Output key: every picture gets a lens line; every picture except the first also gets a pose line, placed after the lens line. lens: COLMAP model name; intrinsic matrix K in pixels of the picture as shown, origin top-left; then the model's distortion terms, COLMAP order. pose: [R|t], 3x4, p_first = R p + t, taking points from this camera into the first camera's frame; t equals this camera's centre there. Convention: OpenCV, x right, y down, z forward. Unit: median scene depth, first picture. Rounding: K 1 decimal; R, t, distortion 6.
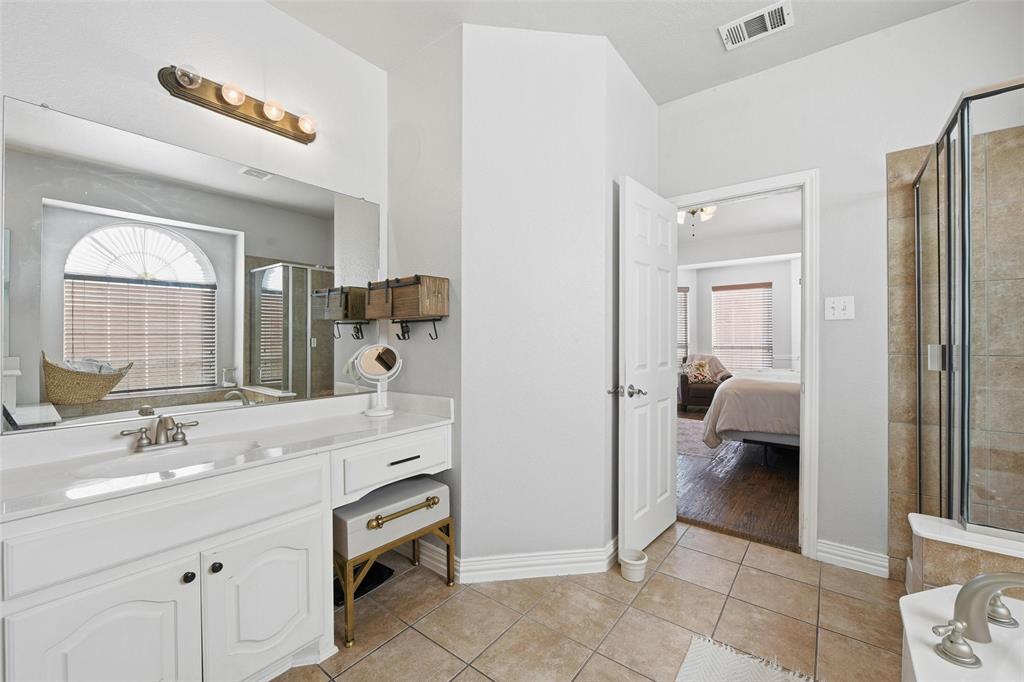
lens RADIAL K [[414.5, 0, 522.0], [0, 414.5, 339.4], [0, 0, 1]] dist [-0.008634, 0.000394]
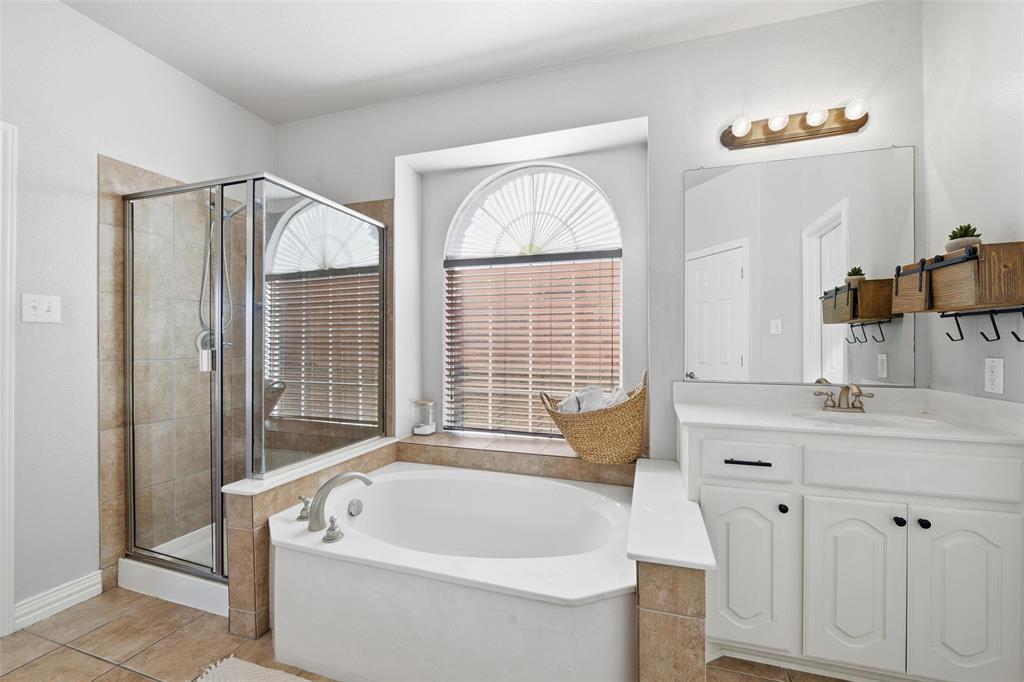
lens RADIAL K [[414.5, 0, 511.3], [0, 414.5, 345.9], [0, 0, 1]] dist [-0.008634, 0.000394]
pose [[-0.329435, 0.002729, 0.944174, -0.340839], [0.005518, 0.999984, -0.000965, 0.005588], [-0.944162, 0.004892, -0.329445, 0.401999]]
